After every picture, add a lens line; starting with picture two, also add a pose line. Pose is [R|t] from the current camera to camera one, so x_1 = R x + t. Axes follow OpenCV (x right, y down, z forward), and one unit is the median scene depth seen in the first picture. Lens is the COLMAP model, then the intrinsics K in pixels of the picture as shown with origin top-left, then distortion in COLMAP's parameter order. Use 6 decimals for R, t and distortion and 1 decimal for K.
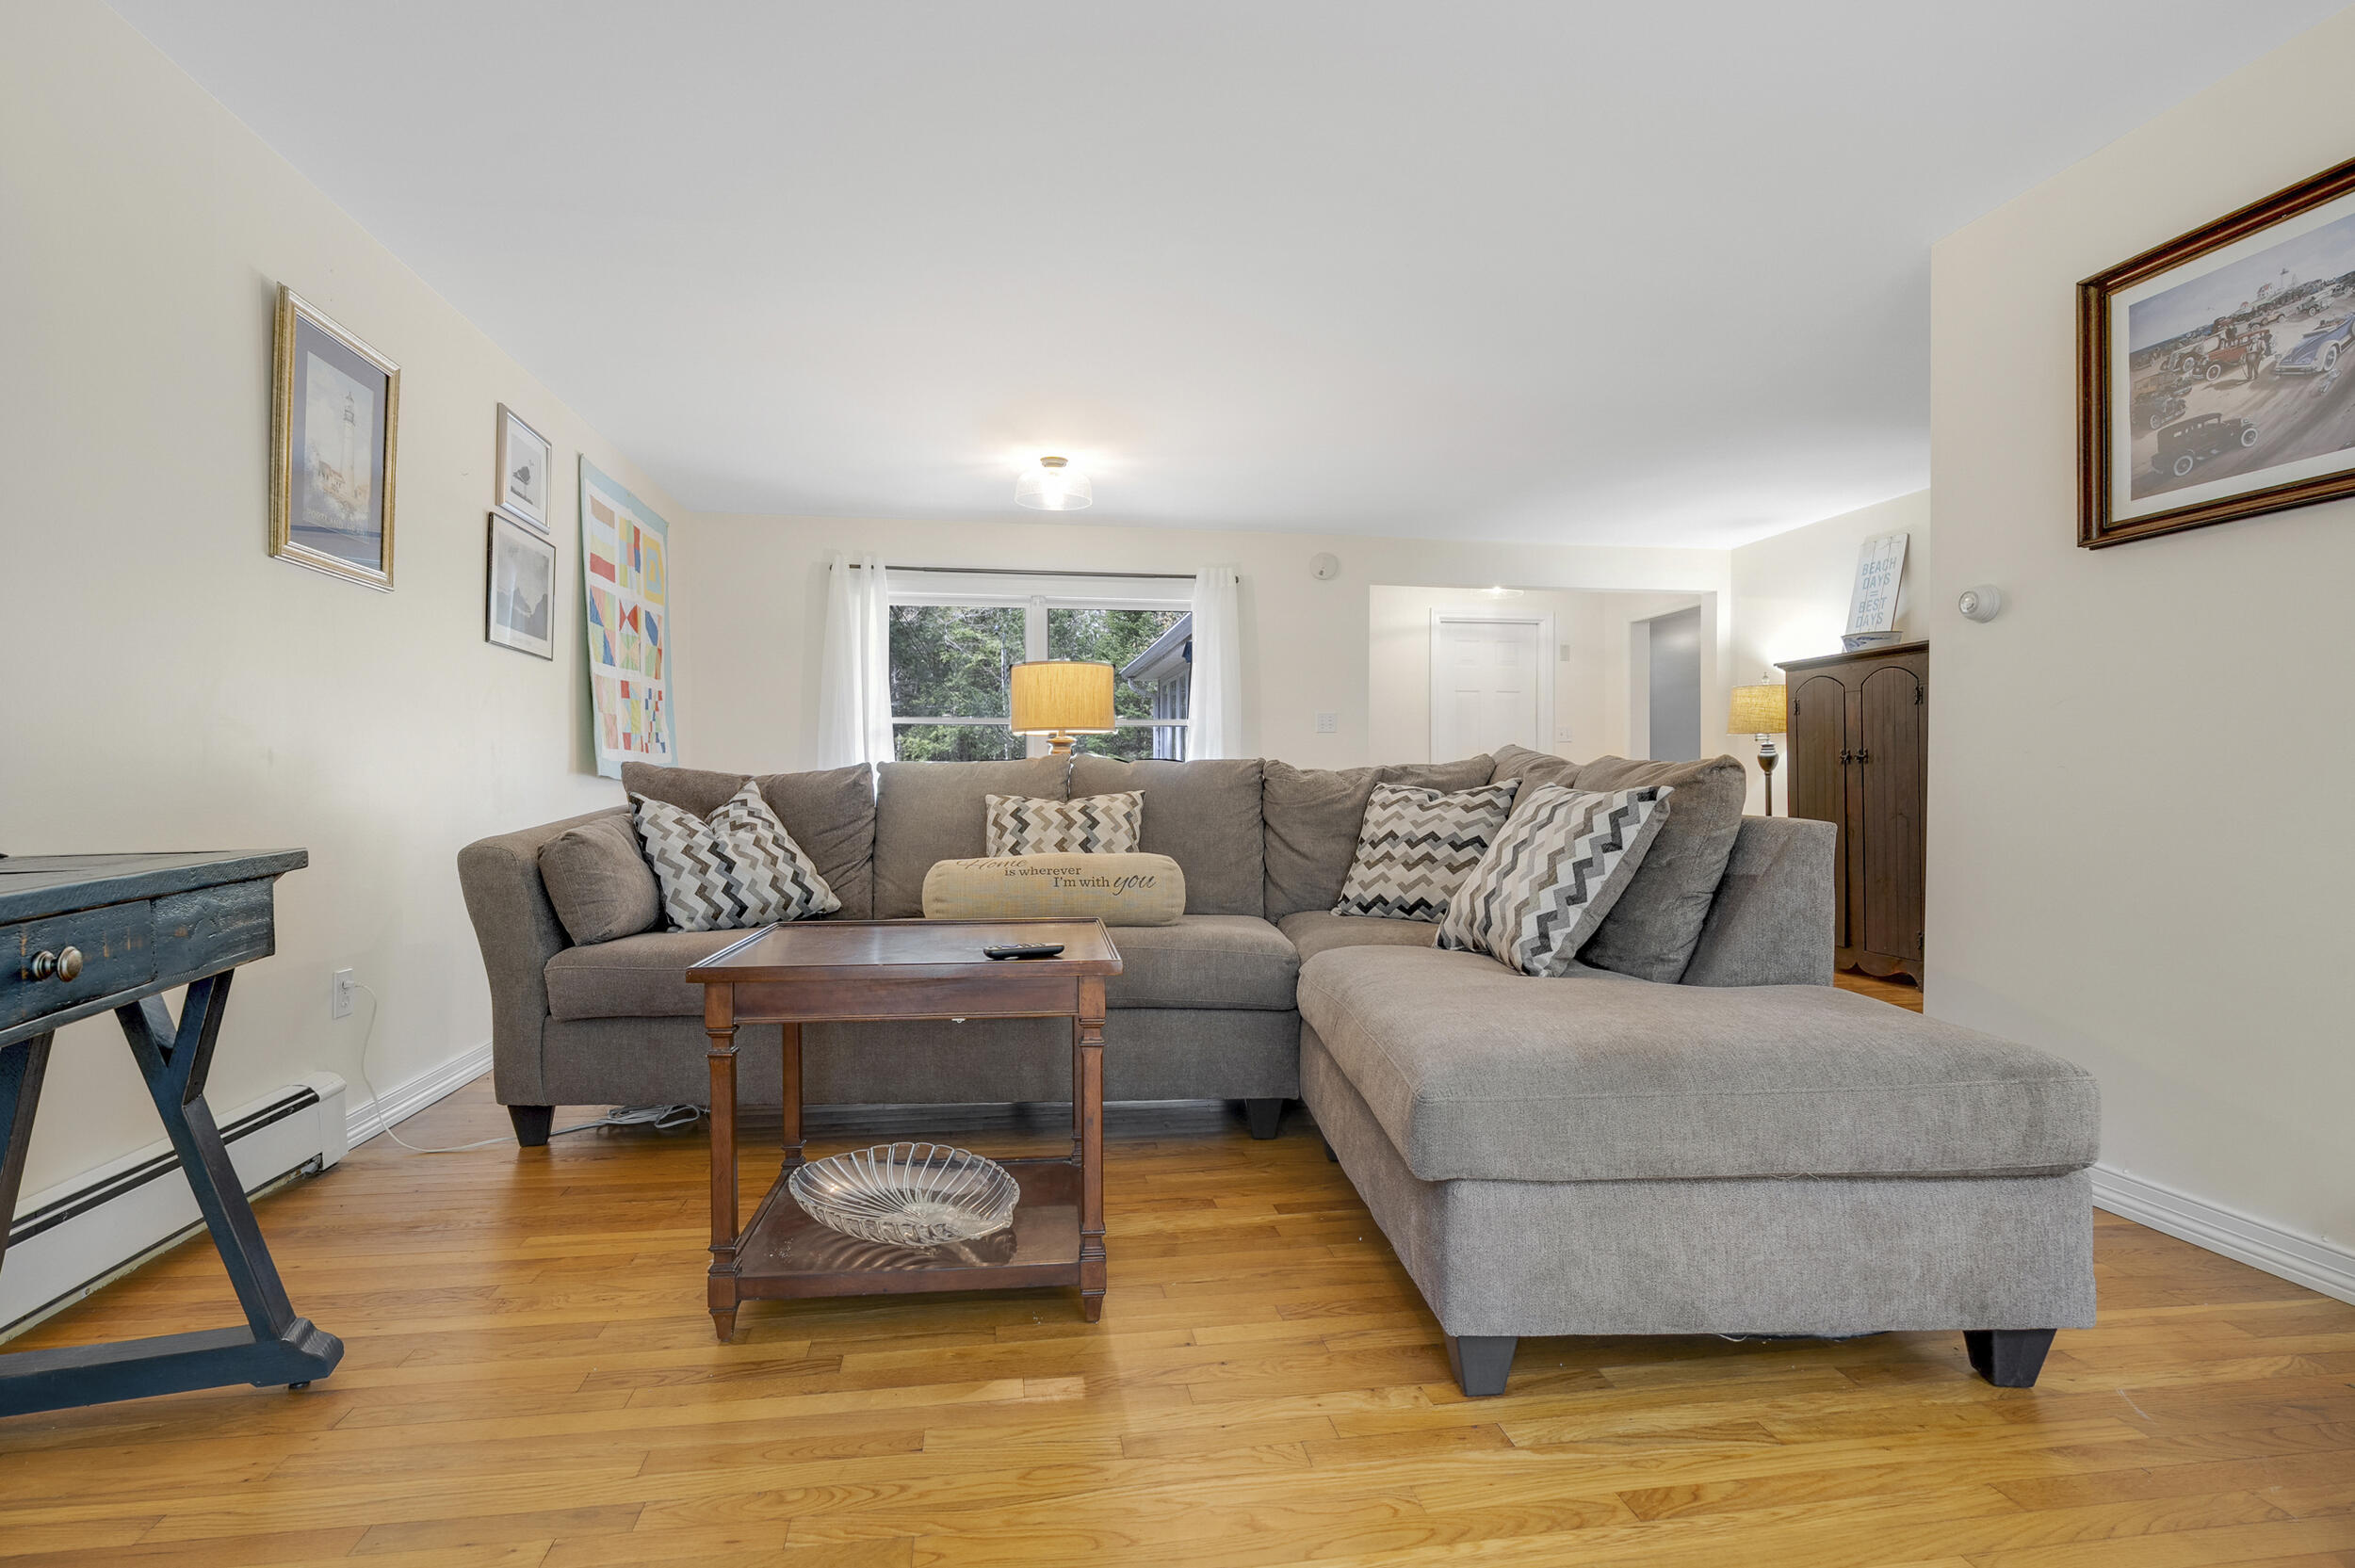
lens RADIAL K [[1138.1, 0, 1174.6], [0, 1138.1, 789.0], [0, 0, 1]] dist [-0.004818, 0.002281]
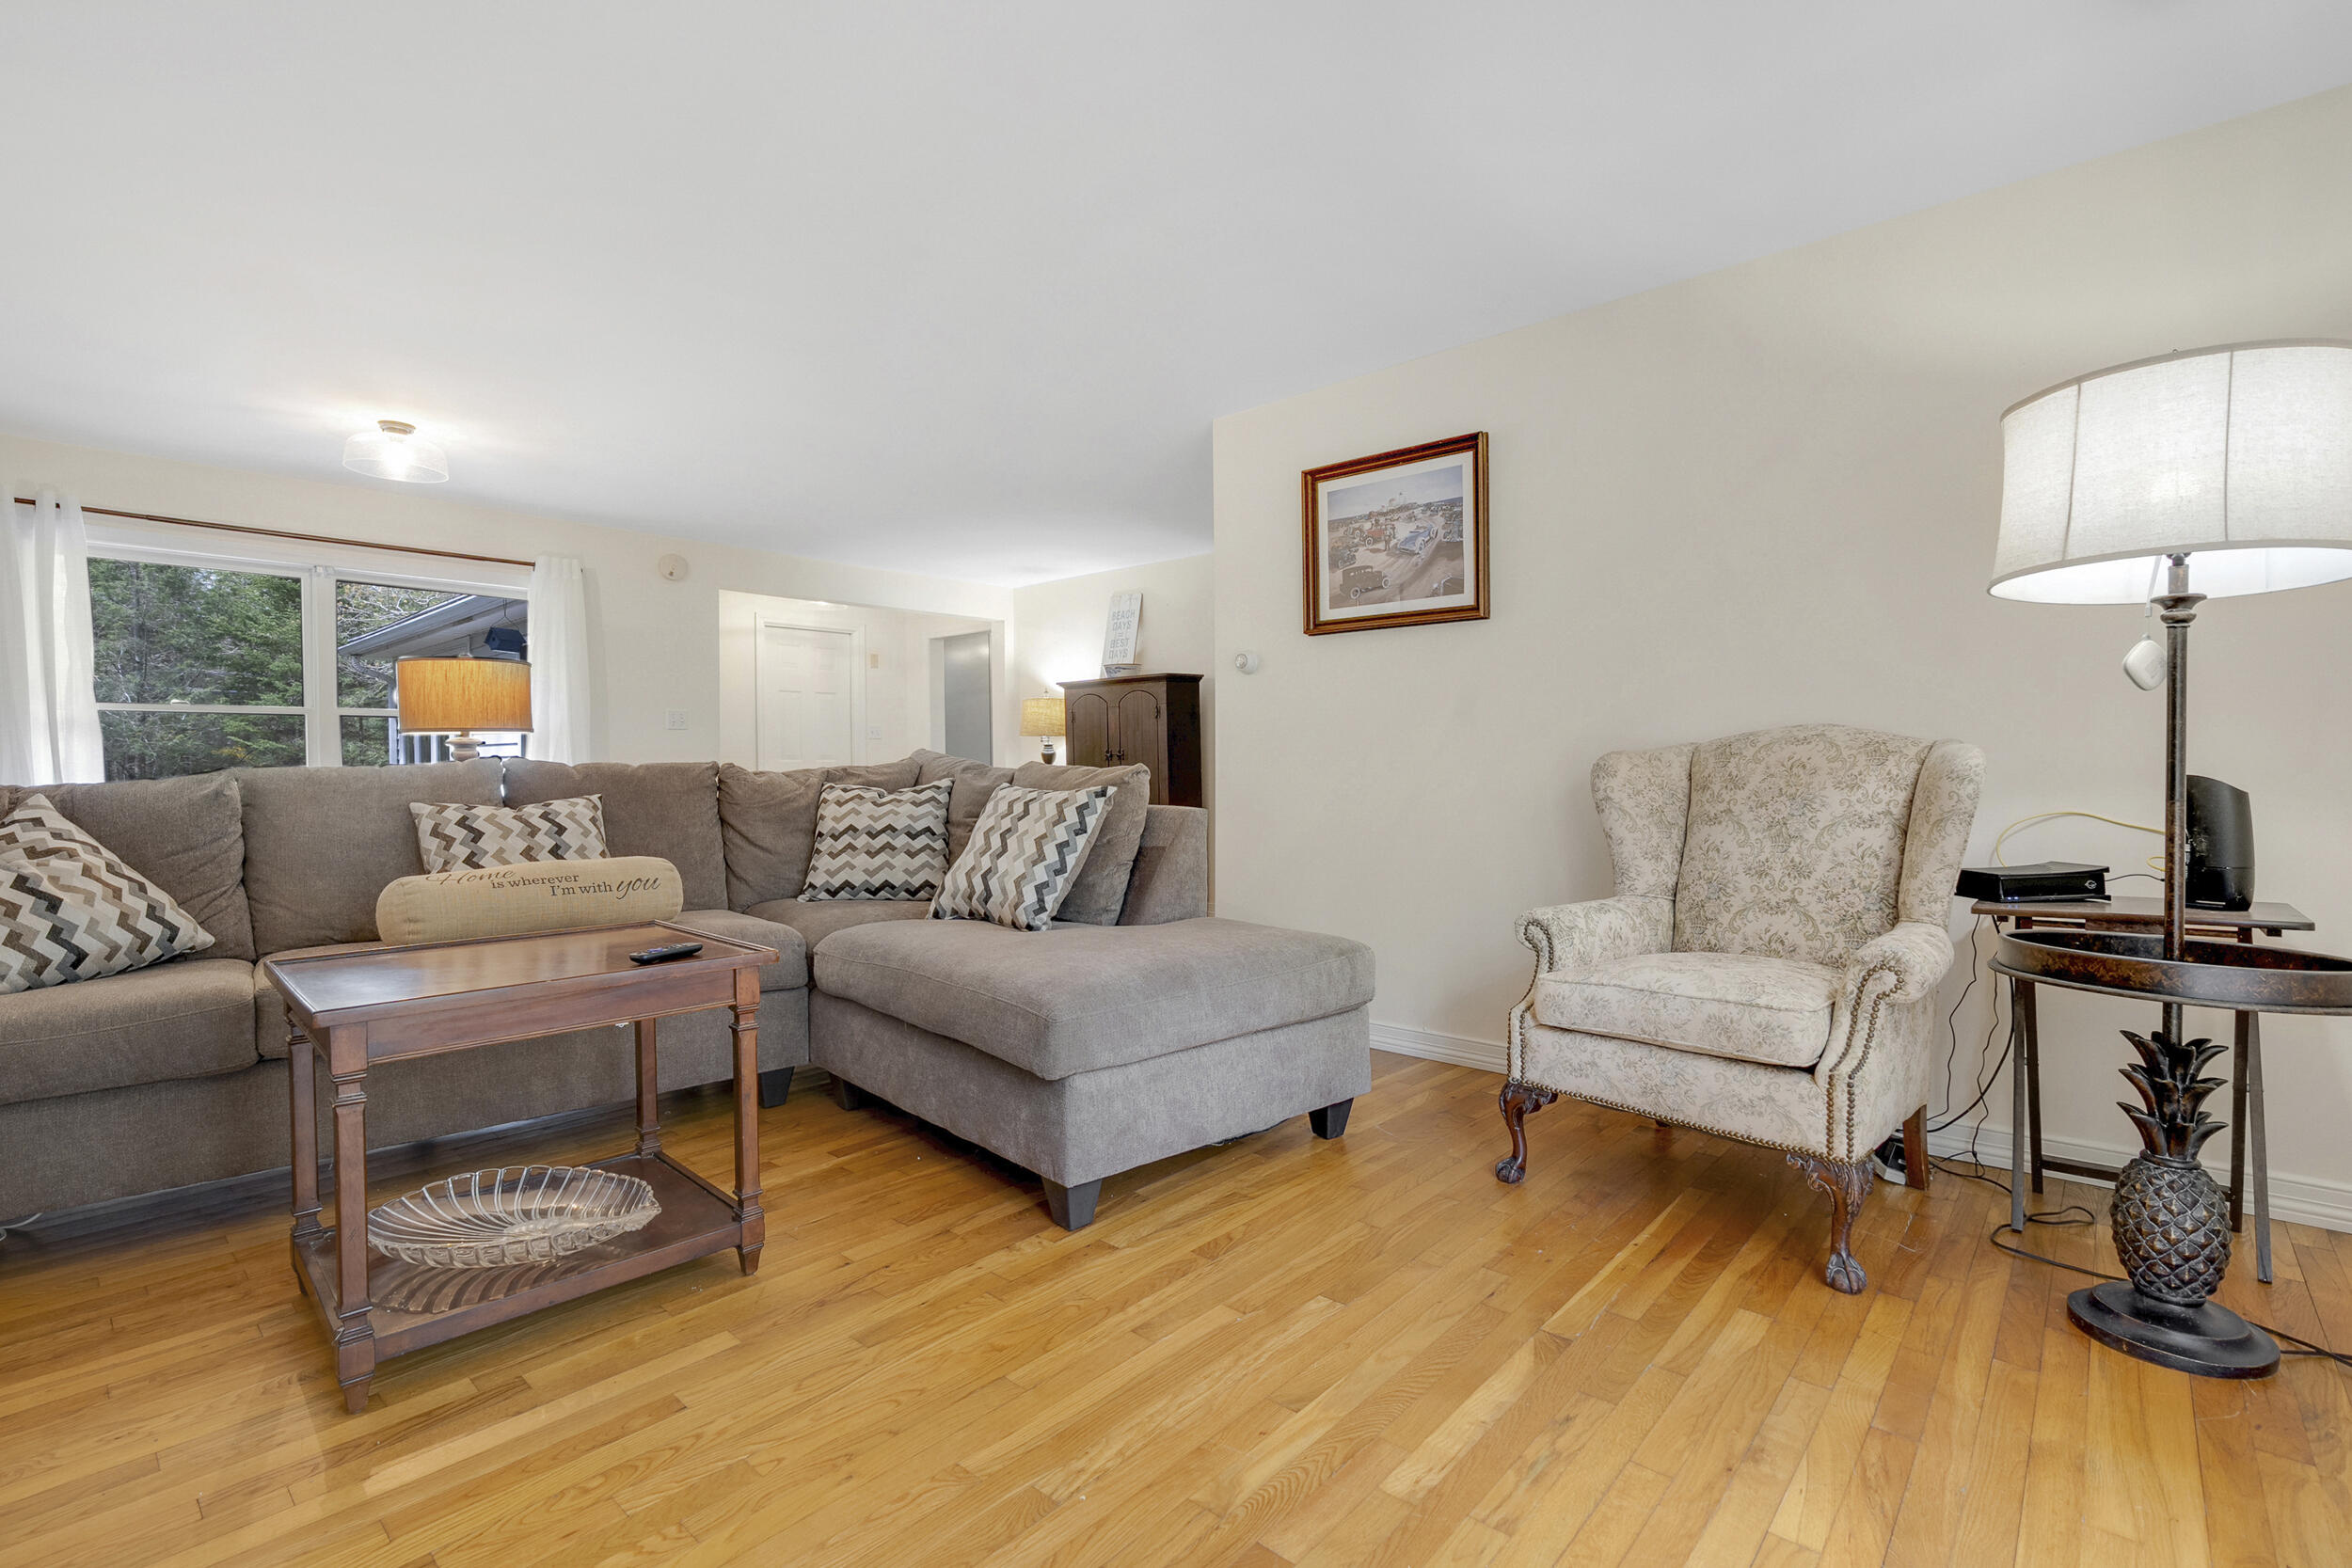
lens RADIAL K [[1054.9, 0, 1176.4], [0, 1054.9, 776.9], [0, 0, 1]] dist [0.000030, 0.000980]
pose [[0.778016, -0.011816, 0.628133, -0.310203], [0.010741, 0.999927, 0.005506, -0.019877], [-0.628153, 0.002463, 0.778086, -0.062555]]
